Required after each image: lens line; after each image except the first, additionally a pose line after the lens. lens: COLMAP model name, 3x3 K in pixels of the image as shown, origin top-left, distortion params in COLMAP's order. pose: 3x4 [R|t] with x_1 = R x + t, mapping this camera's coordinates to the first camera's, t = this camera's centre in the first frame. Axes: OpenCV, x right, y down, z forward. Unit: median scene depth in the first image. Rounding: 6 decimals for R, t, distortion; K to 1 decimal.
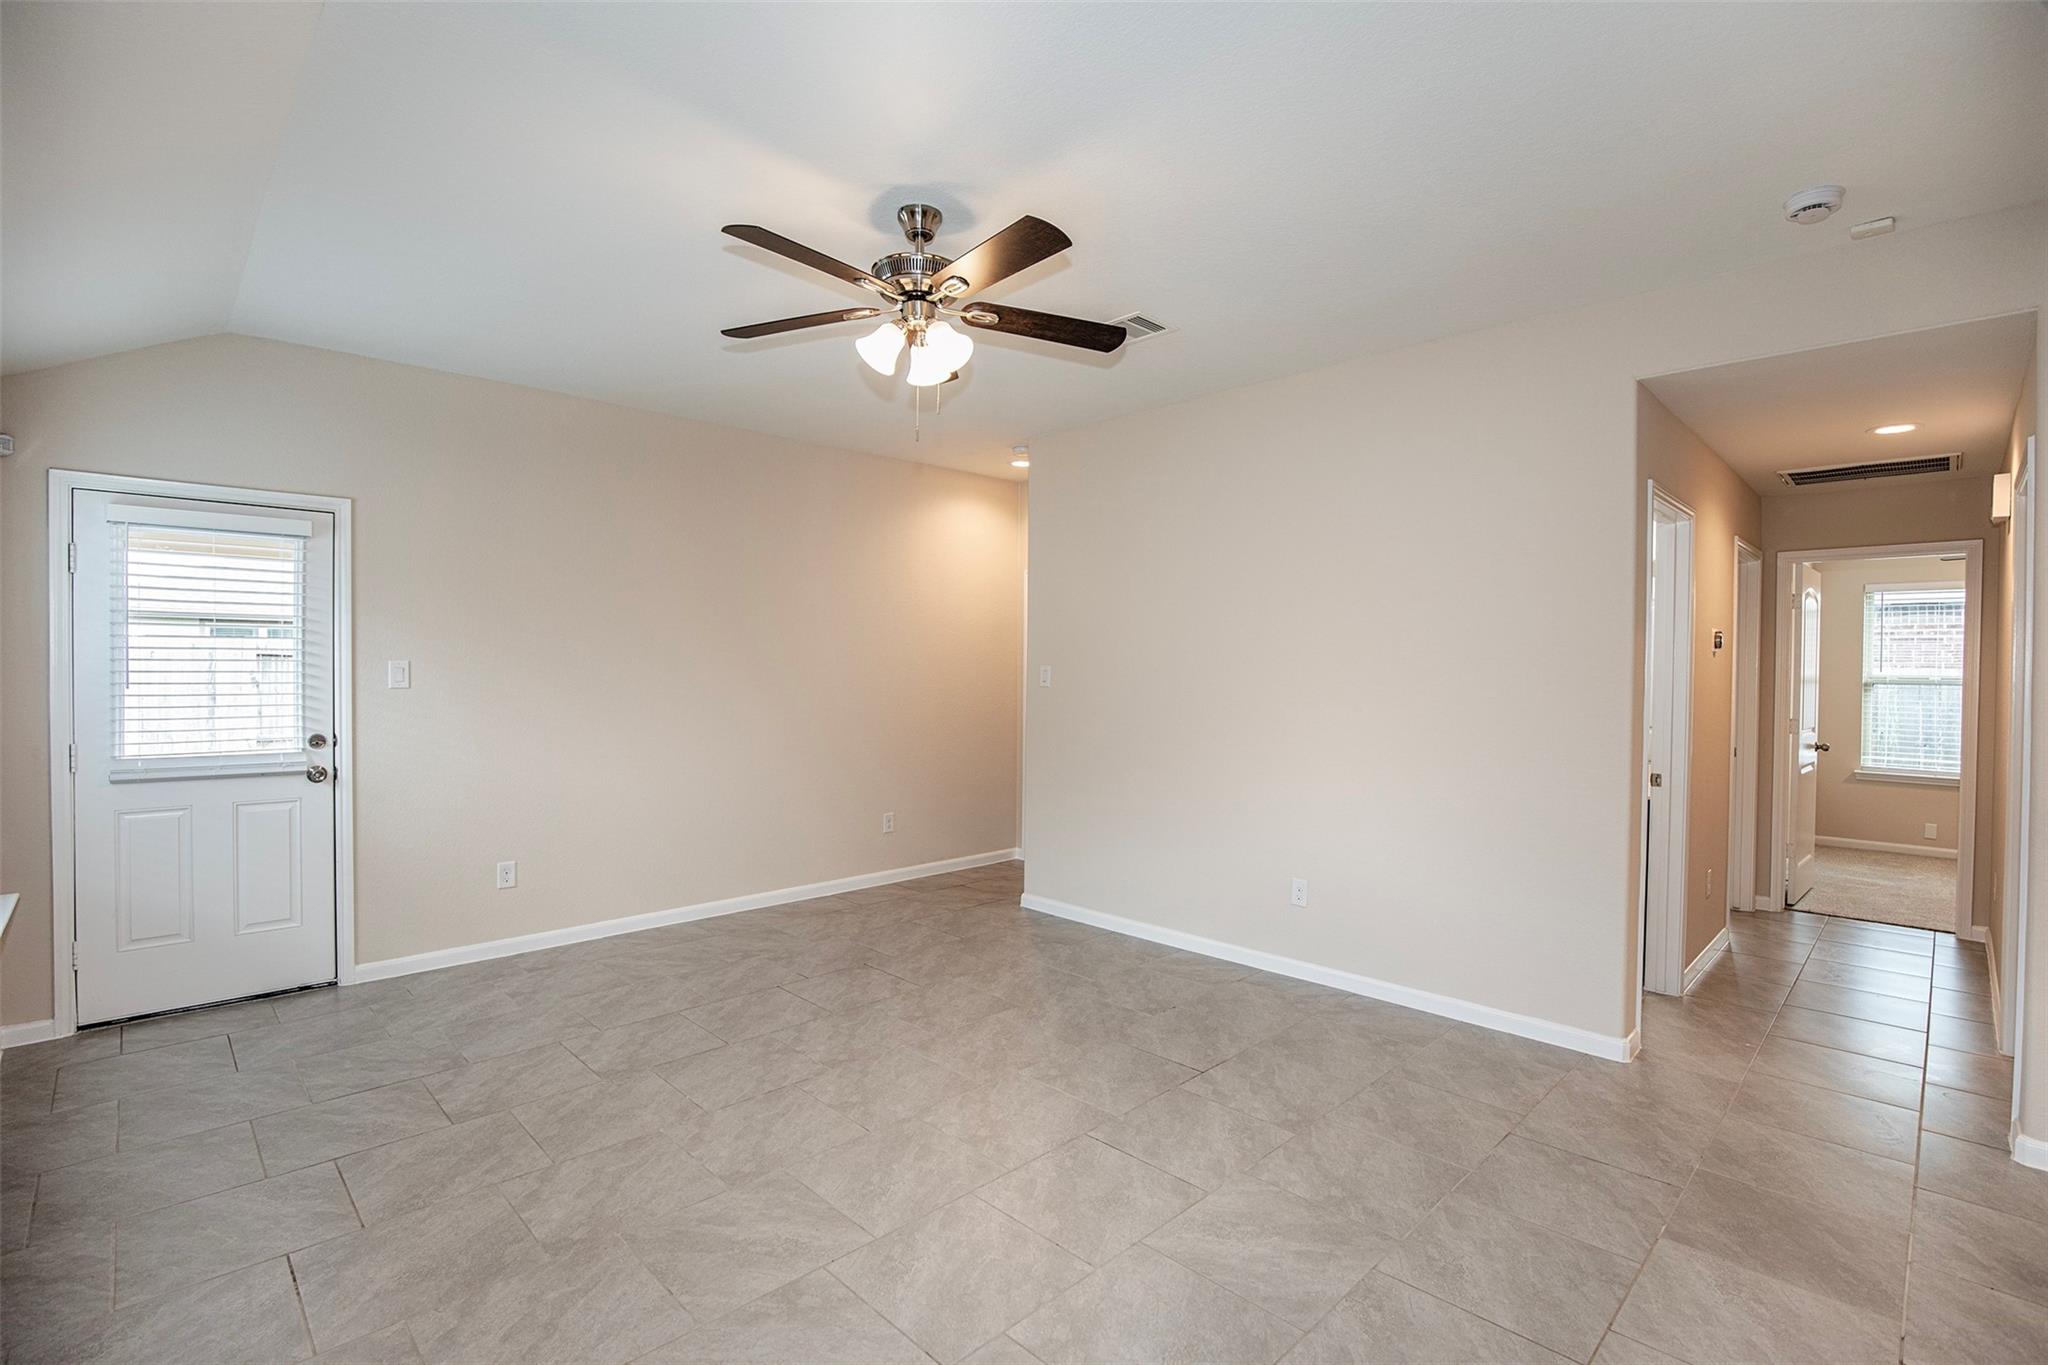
lens RADIAL K [[937.8, 0, 1036.0], [0, 937.8, 684.1], [0, 0, 1]] dist [-0.024690, 0.000969]
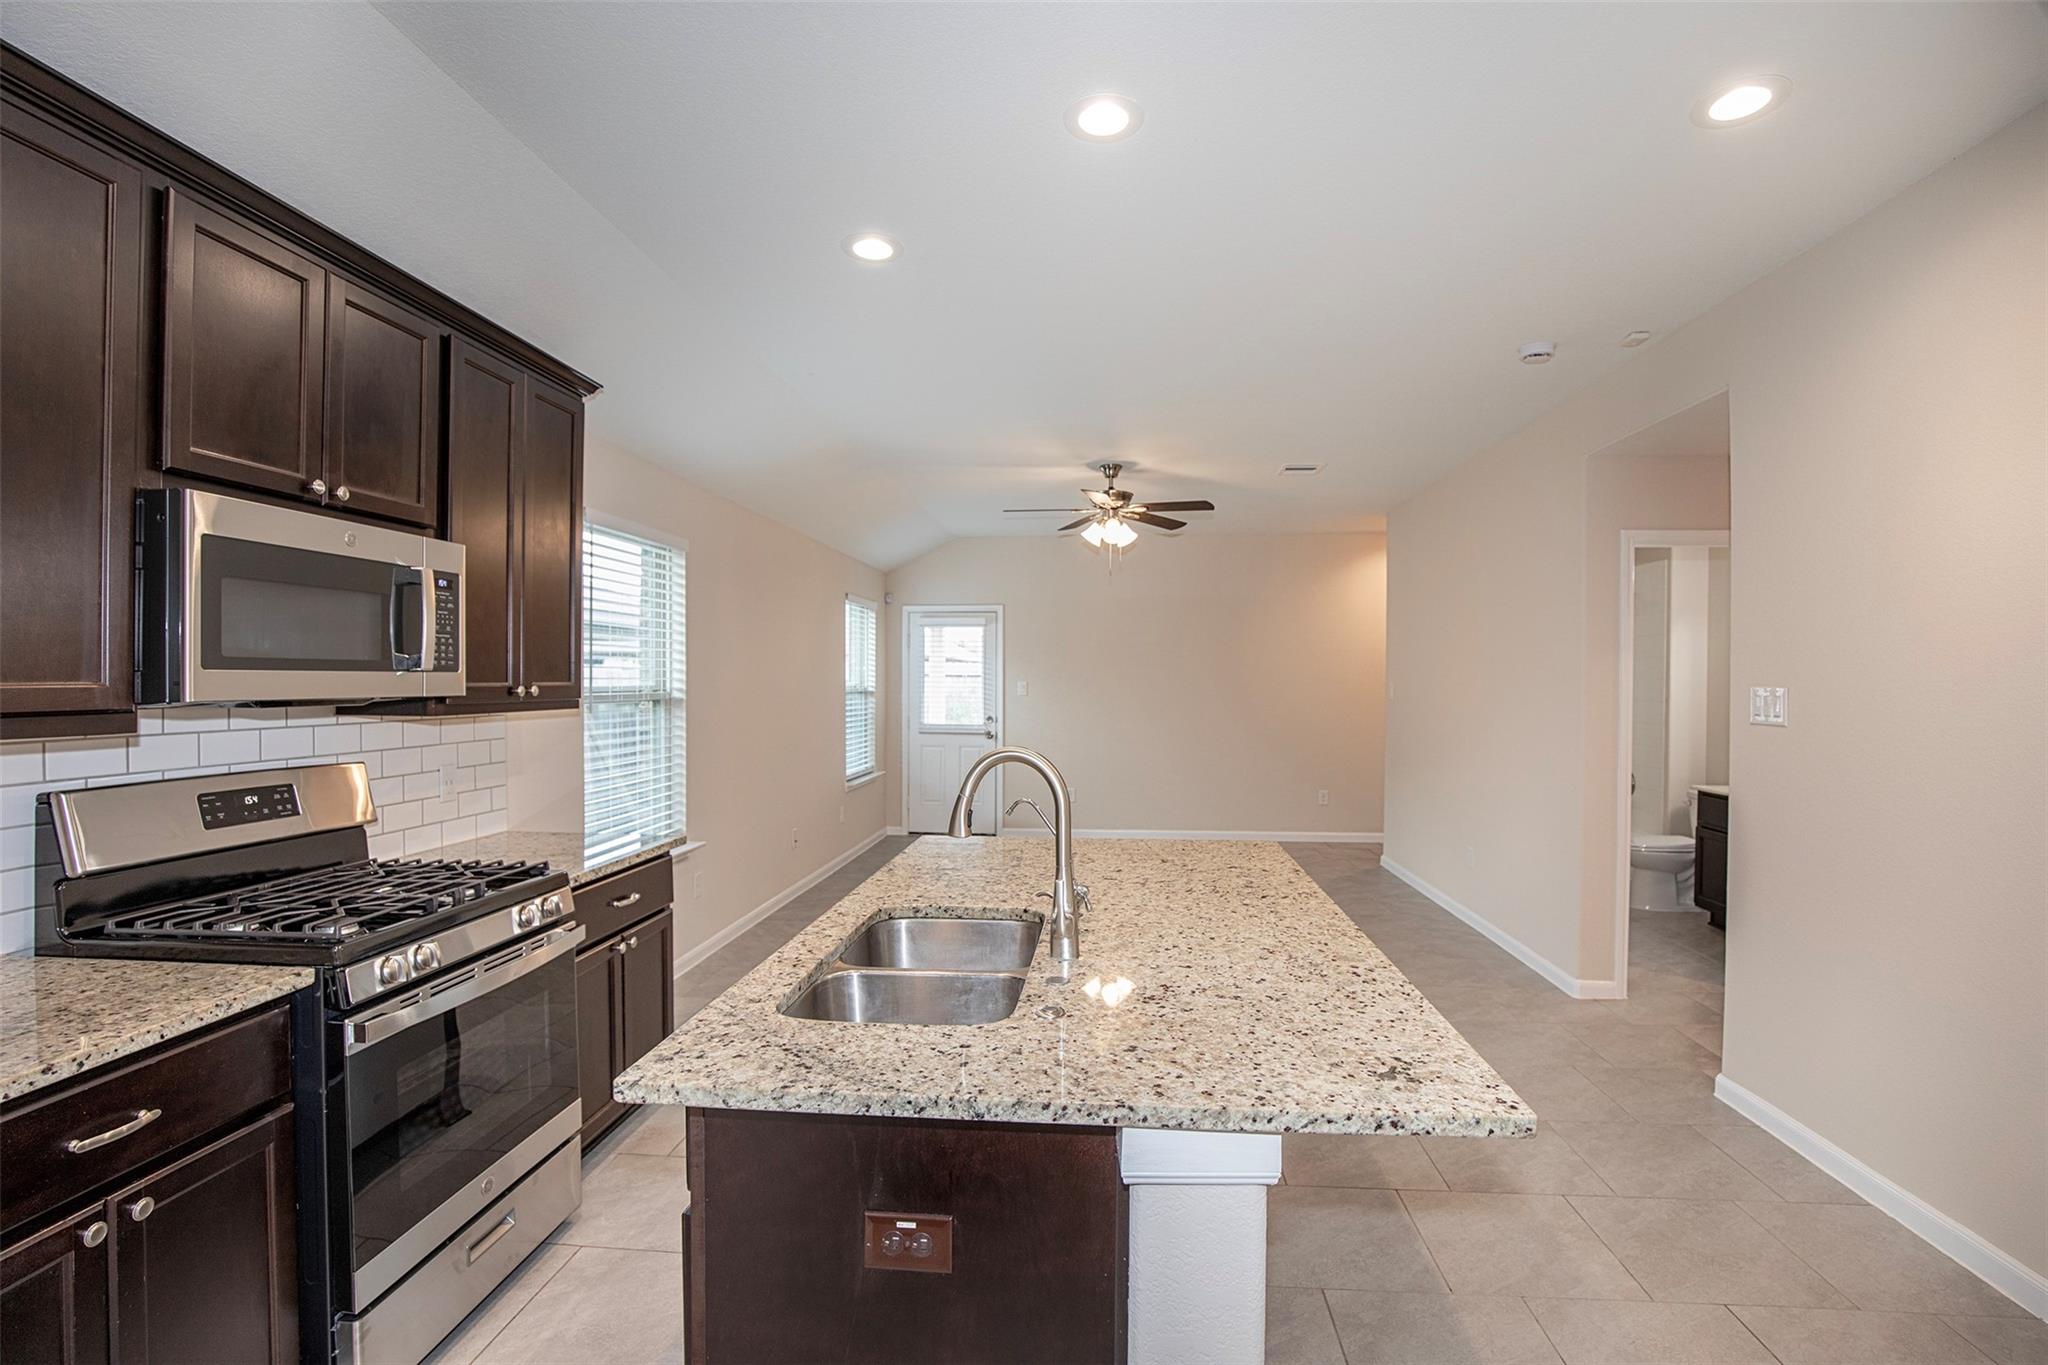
lens RADIAL K [[937.8, 0, 1026.8], [0, 937.8, 680.9], [0, 0, 1]] dist [-0.024690, 0.000969]
pose [[0.641317, -0.002996, -0.767270, 0.999519], [-0.012116, 0.999828, -0.014032, 0.002028], [0.767180, 0.018295, 0.641170, -0.348801]]
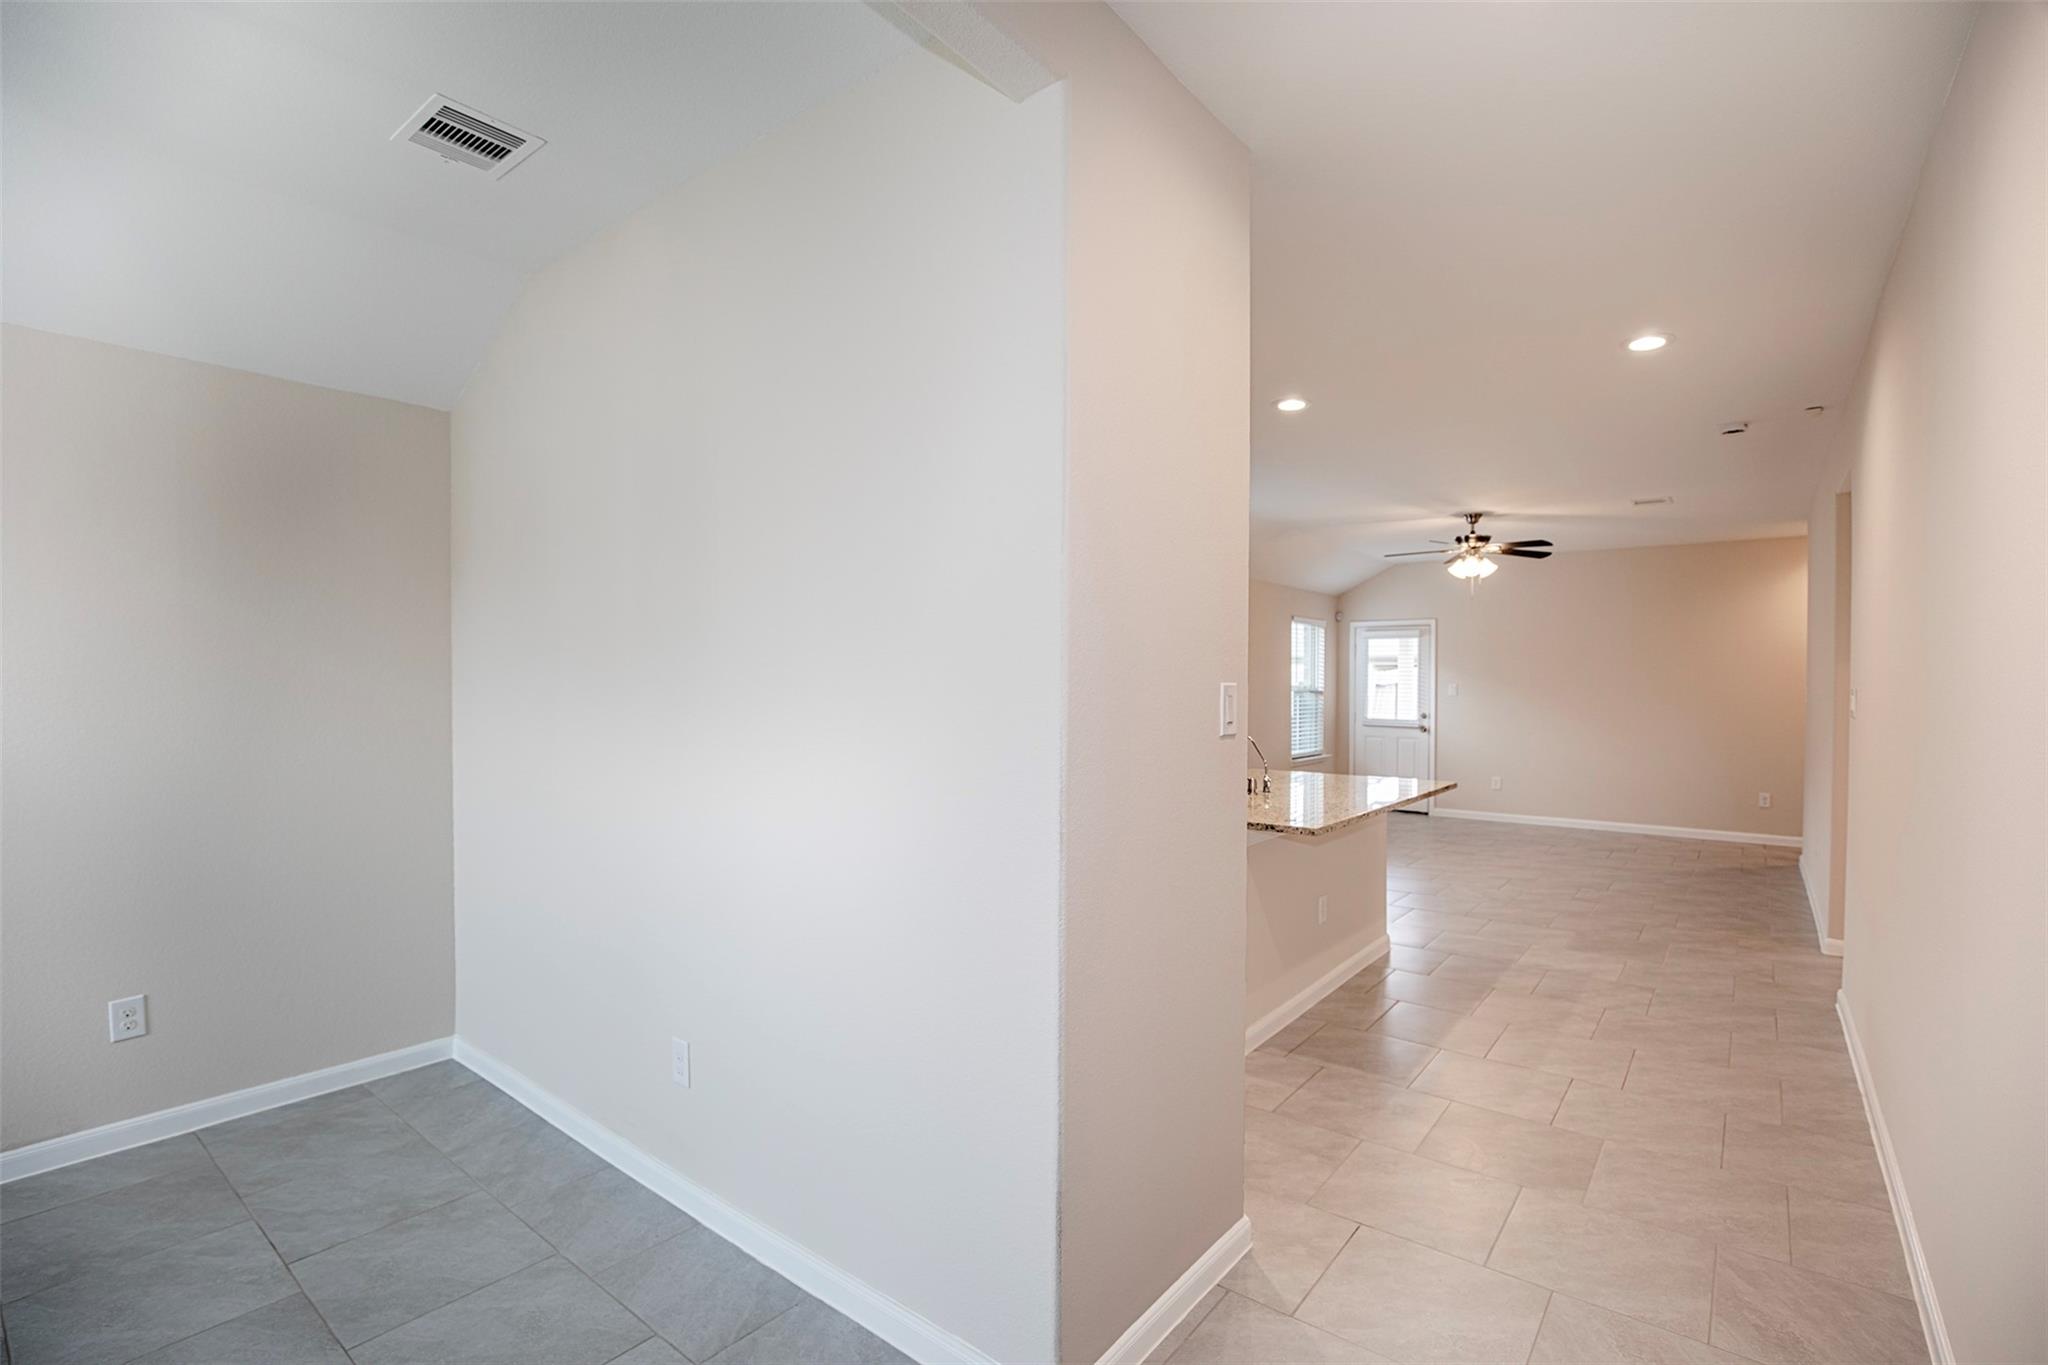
lens RADIAL K [[937.8, 0, 1035.0], [0, 937.8, 683.1], [0, 0, 1]] dist [-0.024690, 0.000969]
pose [[0.127287, -0.000062, -0.991866, 1.724067], [-0.021026, 0.999775, -0.002761, 0.001263], [0.991643, 0.021206, 0.127257, -0.409261]]
